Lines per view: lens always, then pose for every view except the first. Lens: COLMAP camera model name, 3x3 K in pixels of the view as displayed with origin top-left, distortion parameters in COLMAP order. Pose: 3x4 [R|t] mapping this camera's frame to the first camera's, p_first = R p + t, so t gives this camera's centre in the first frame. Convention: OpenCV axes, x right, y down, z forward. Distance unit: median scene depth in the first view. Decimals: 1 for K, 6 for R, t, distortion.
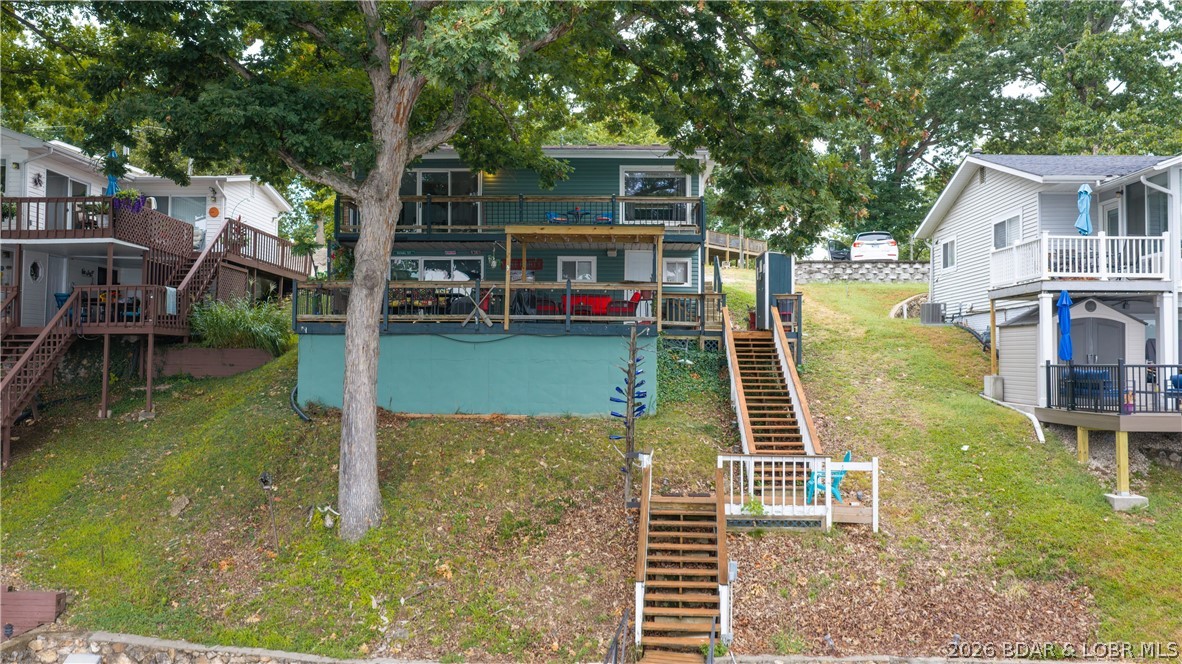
lens RADIAL K [[975.9, 0, 591.0], [0, 975.9, 332.0], [0, 0, 1]] dist [0.038443, -0.092942]
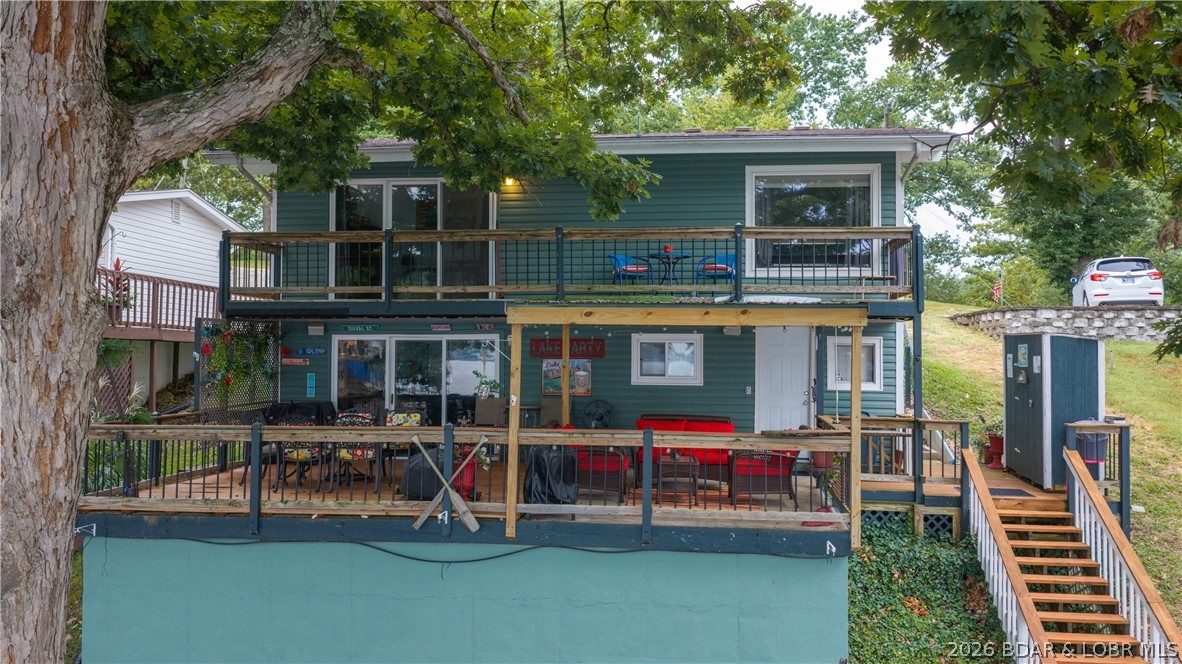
lens RADIAL K [[975.9, 0, 591.0], [0, 975.9, 332.0], [0, 0, 1]] dist [0.038443, -0.092942]
pose [[0.995541, -0.003392, -0.094273, -0.005702], [0.003821, 0.999983, 0.004369, -0.088917], [0.094257, -0.004710, 0.995537, 0.493956]]
